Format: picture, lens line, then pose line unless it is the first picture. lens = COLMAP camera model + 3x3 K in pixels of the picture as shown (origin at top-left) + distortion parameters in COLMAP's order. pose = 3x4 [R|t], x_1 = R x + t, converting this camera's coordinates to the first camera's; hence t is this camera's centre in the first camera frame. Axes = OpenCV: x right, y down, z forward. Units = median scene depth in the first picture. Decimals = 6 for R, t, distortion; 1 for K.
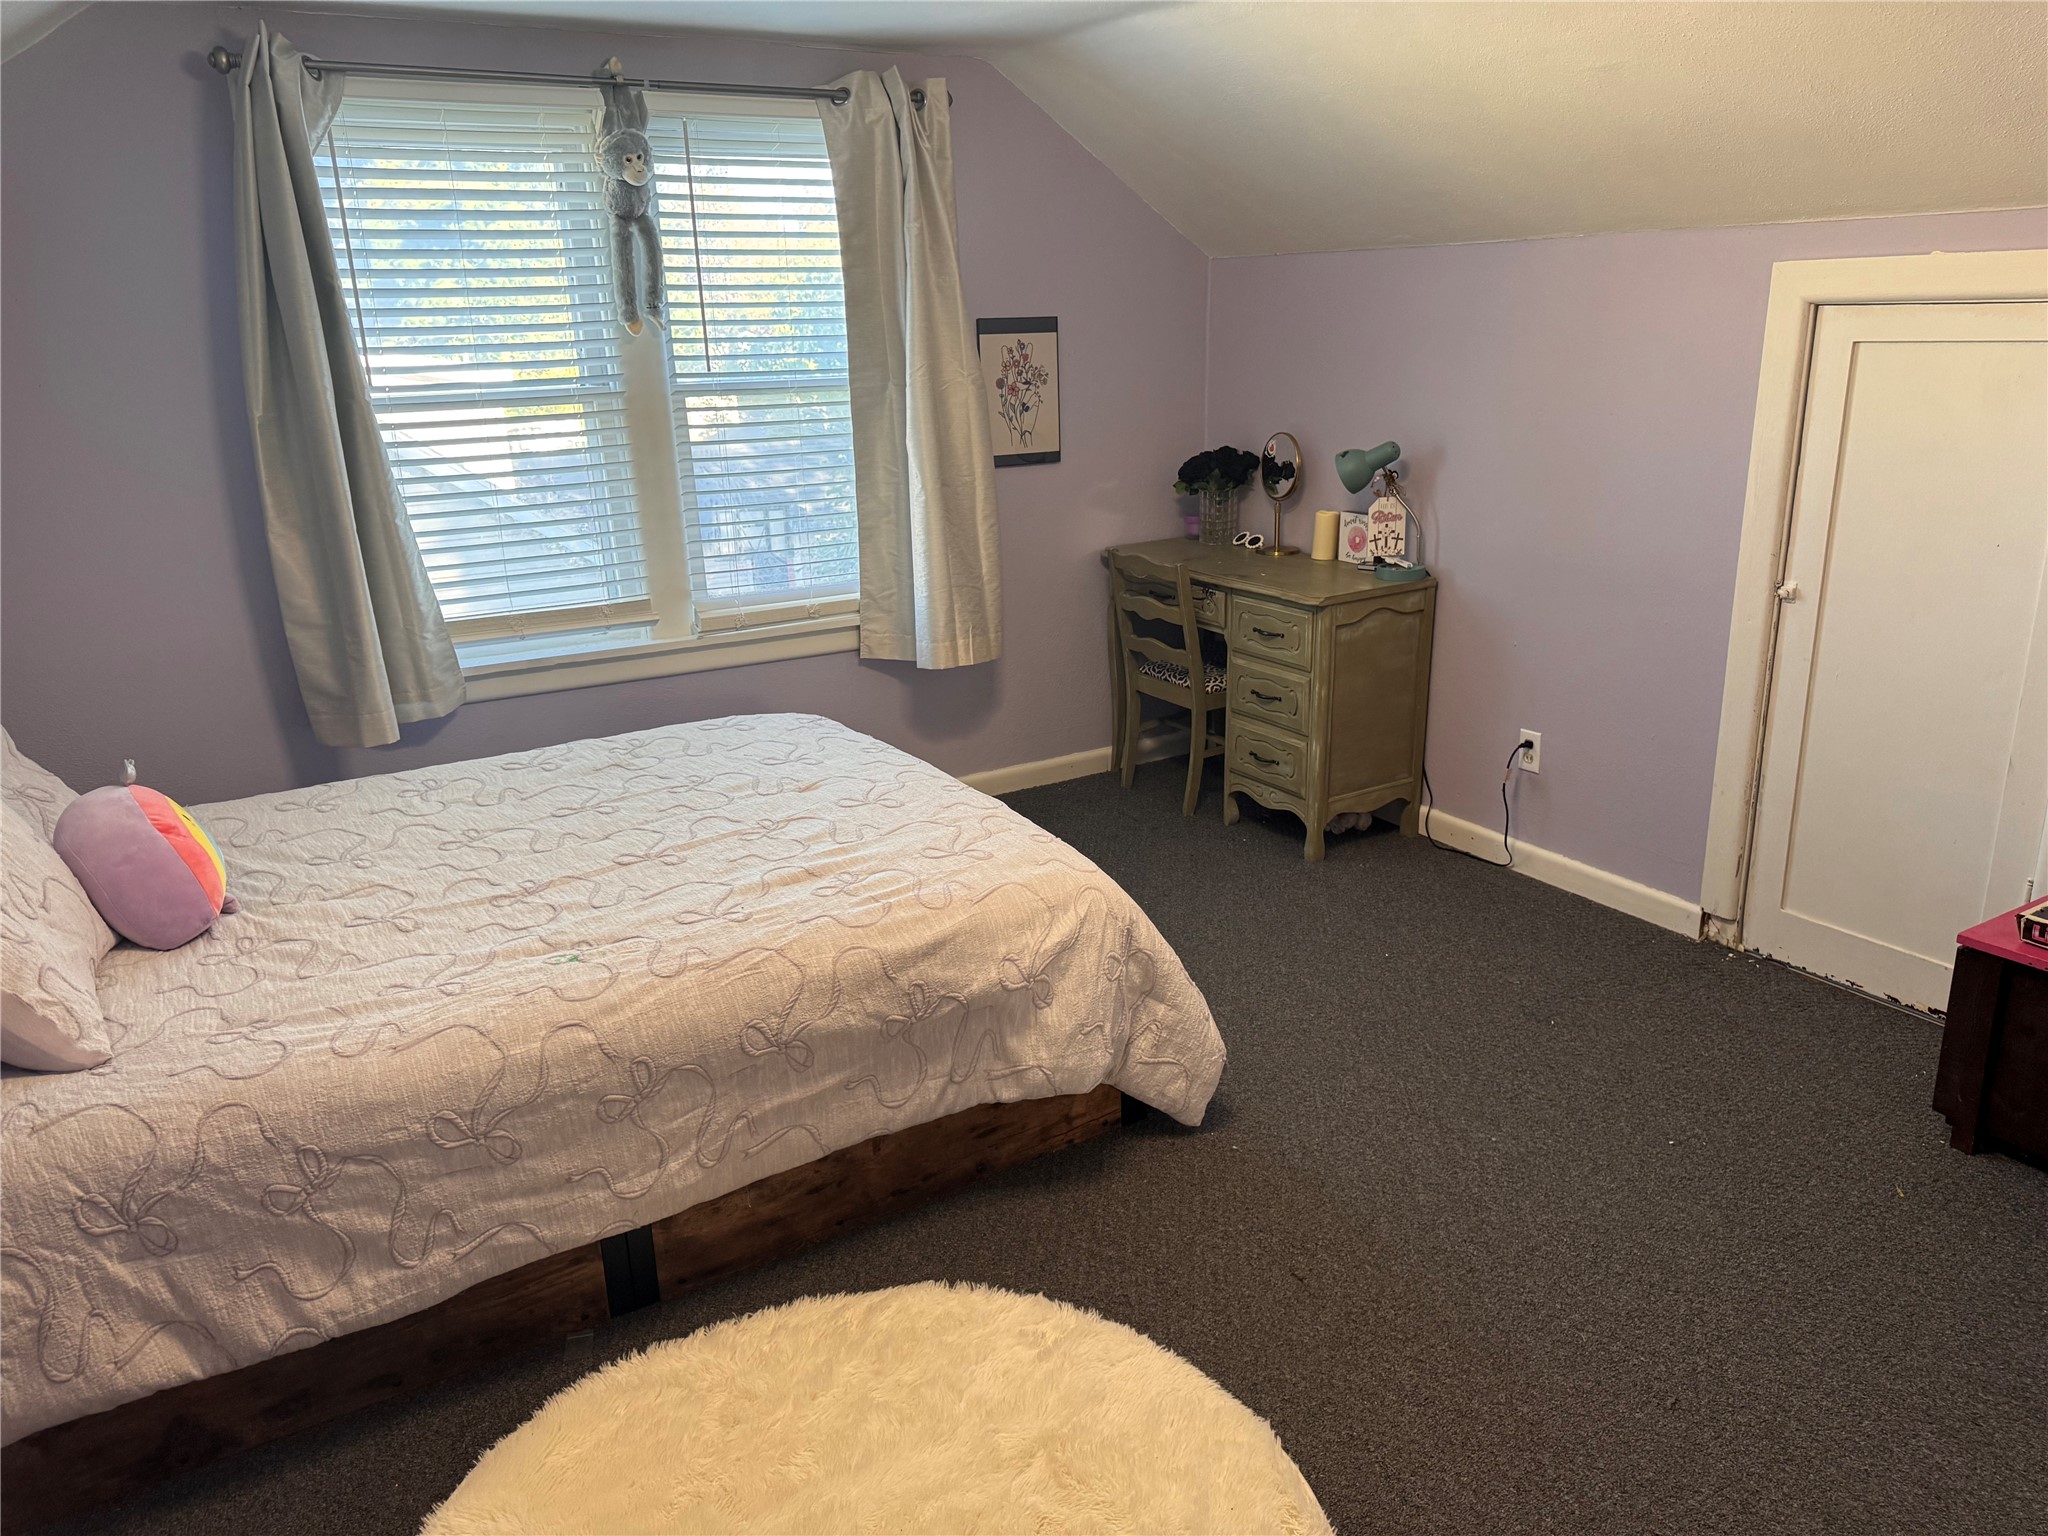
lens RADIAL K [[1454.8, 0, 1090.6], [0, 1454.8, 769.5], [0, 0, 1]] dist [0.091296, -0.119443]
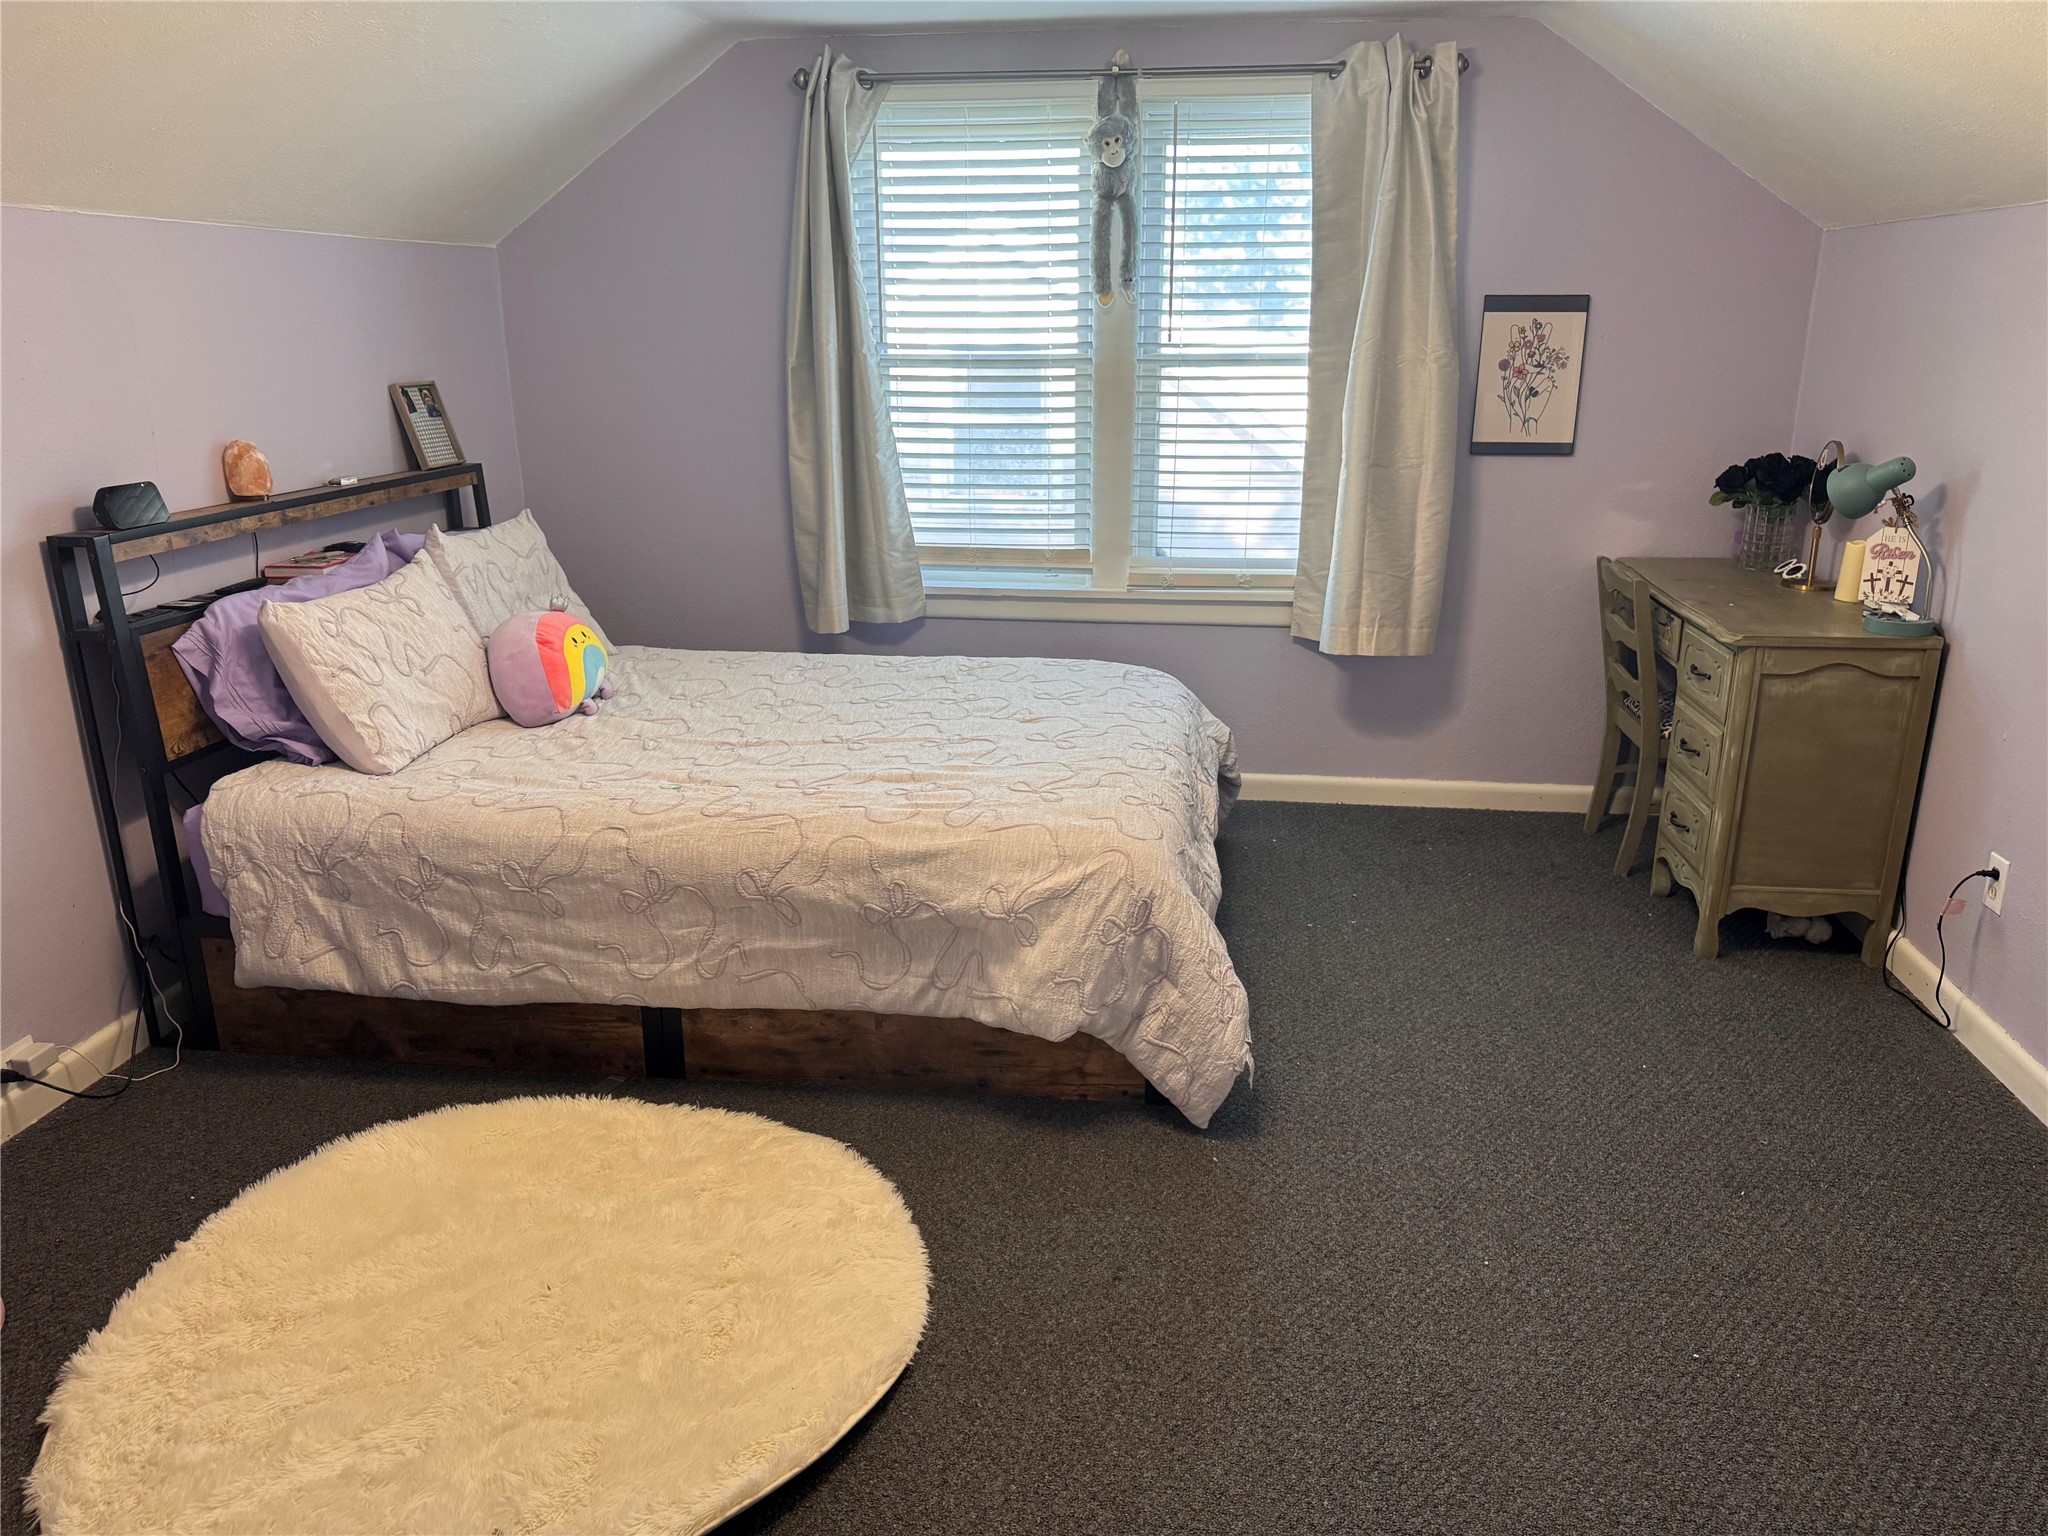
lens RADIAL K [[1442.5, 0, 987.8], [0, 1442.5, 766.3], [0, 0, 1]] dist [0.156077, -0.281650]
pose [[0.773800, 0.205665, -0.599113, 0.511263], [-0.205574, 0.976164, 0.069586, -0.026033], [0.599144, 0.069317, 0.797635, 0.147063]]
